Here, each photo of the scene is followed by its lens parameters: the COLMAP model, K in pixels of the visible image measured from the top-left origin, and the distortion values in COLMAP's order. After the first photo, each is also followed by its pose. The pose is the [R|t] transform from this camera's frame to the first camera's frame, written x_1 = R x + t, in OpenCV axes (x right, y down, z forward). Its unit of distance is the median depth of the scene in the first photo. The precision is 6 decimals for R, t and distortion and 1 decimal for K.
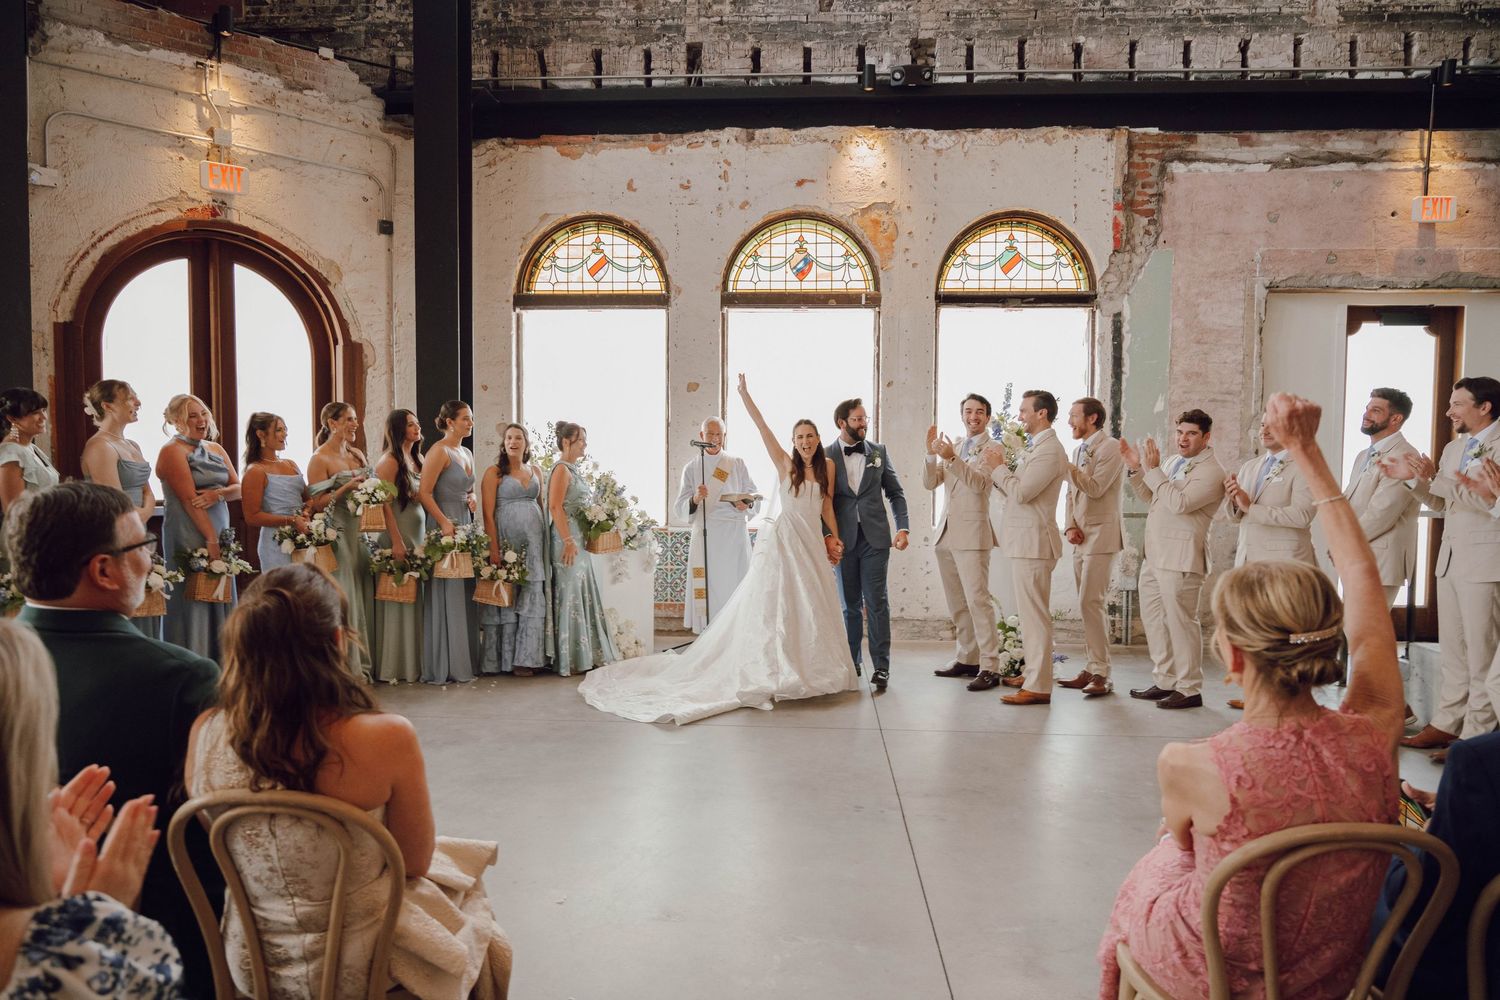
lens RADIAL K [[995.8, 0, 750.0], [0, 995.8, 500.0], [0, 0, 1]] dist [-0.009092, 0.002970]
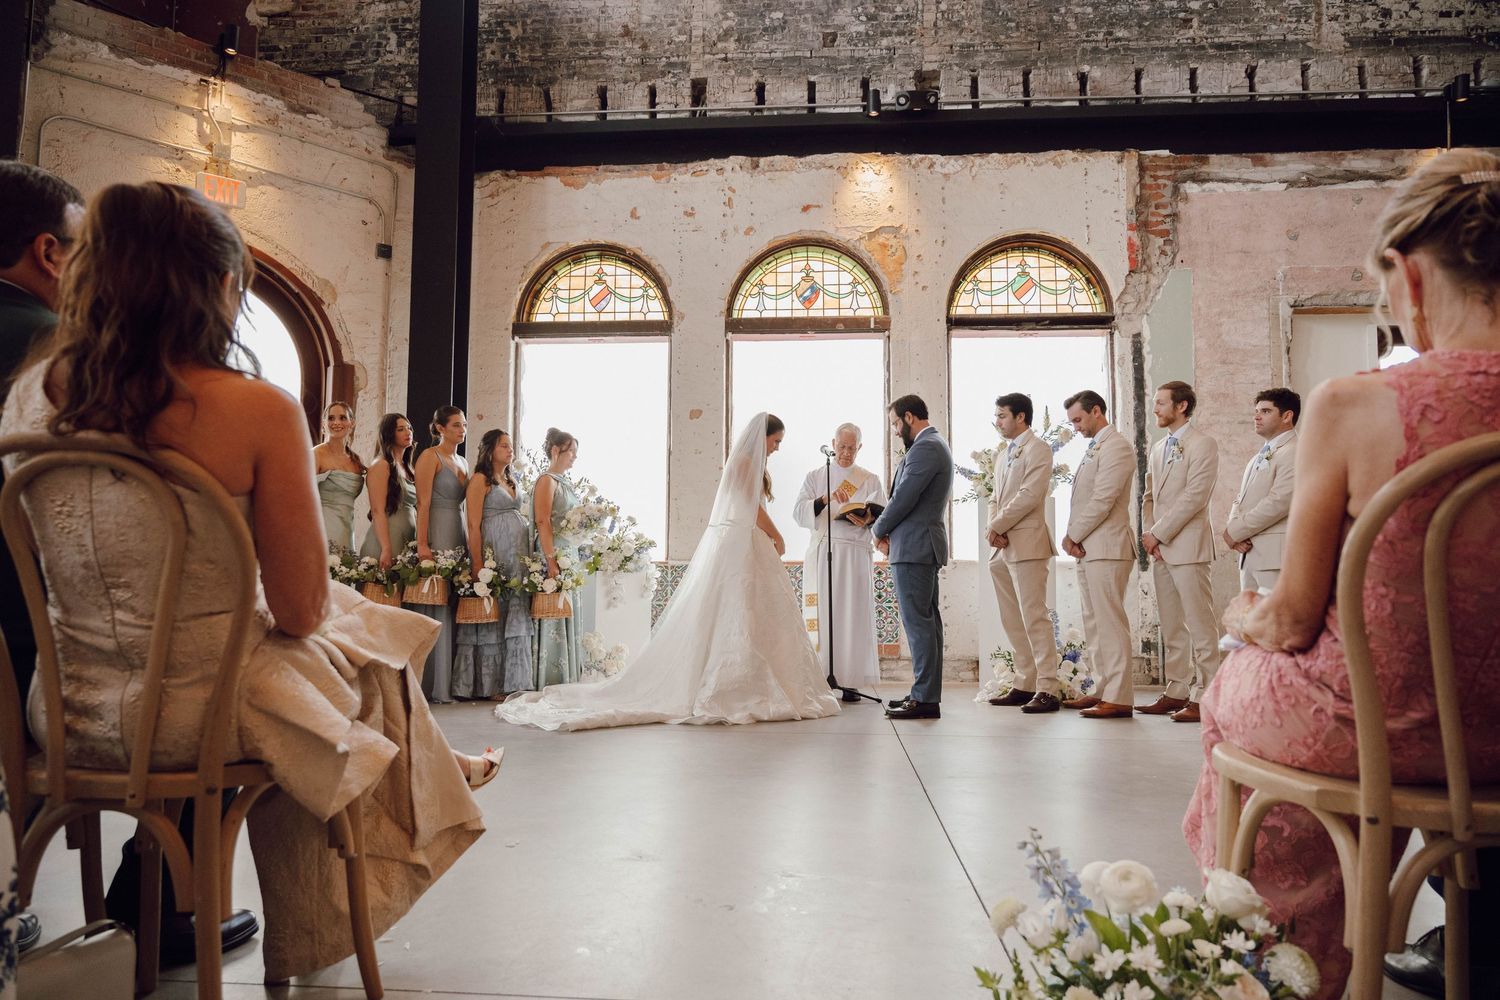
lens RADIAL K [[995.8, 0, 750.0], [0, 995.8, 500.0], [0, 0, 1]] dist [-0.009092, 0.002970]
pose [[0.999882, -0.003631, -0.014914, 0.008983], [0.001657, 0.991474, -0.130292, 0.095711], [0.015260, 0.130252, 0.991364, 0.060956]]
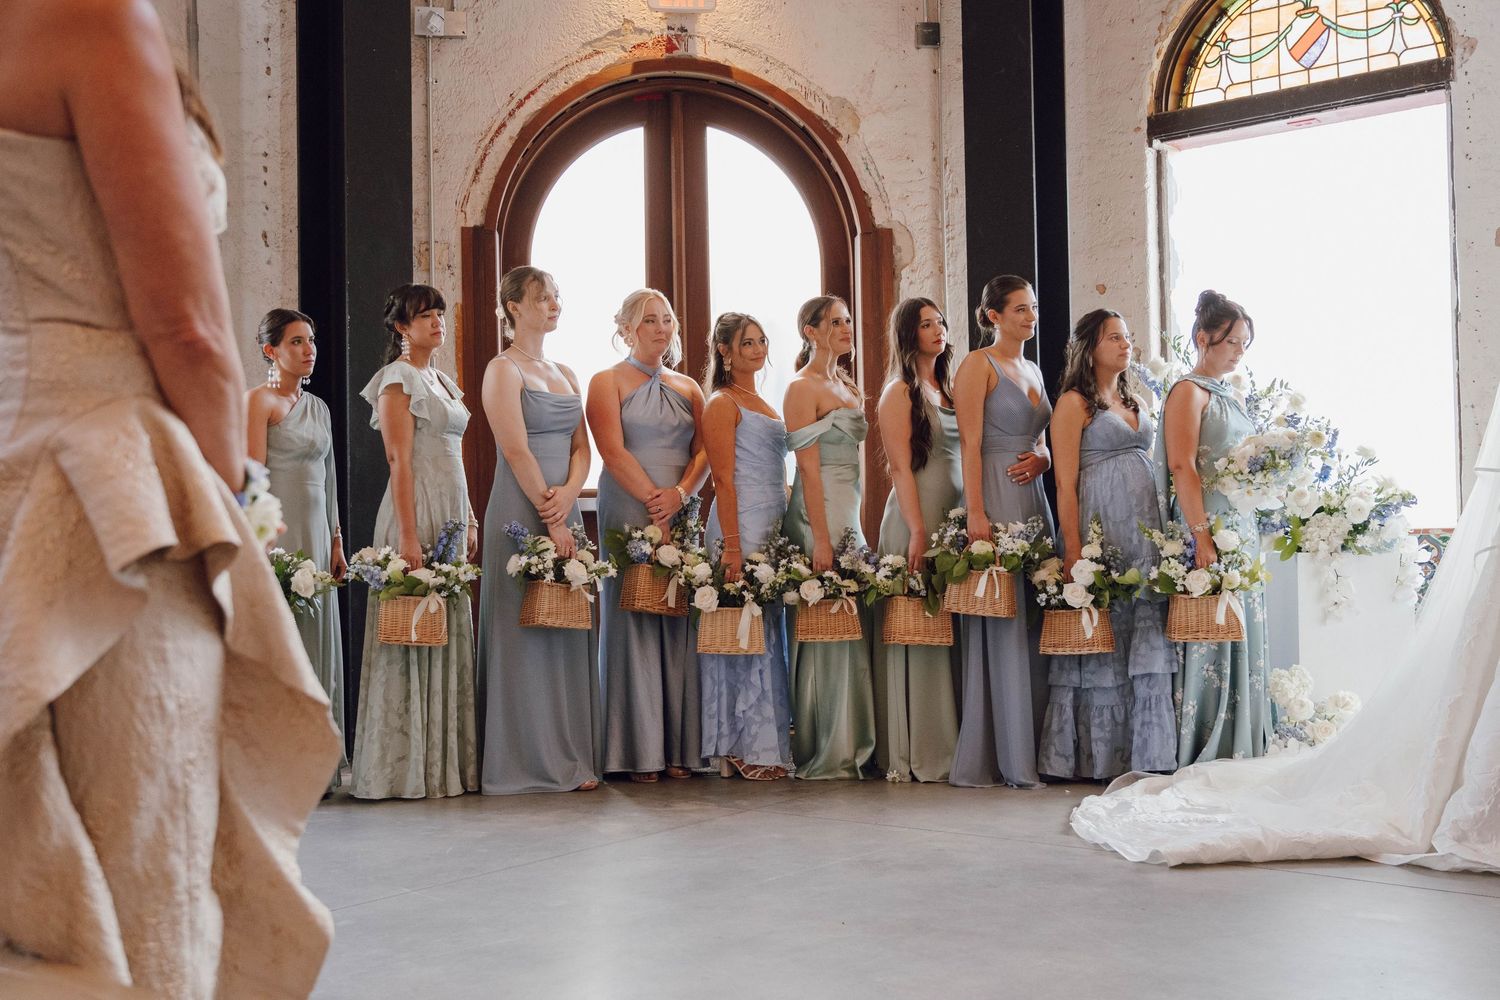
lens RADIAL K [[1524.8, 0, 751.5], [0, 1524.8, 513.2], [0, 0, 1]] dist [0.003983, -0.008562]
pose [[0.825841, -0.035258, -0.562799, 0.052071], [-0.004264, 0.997624, -0.068756, 0.075807], [0.563886, 0.059181, 0.823729, 0.193209]]
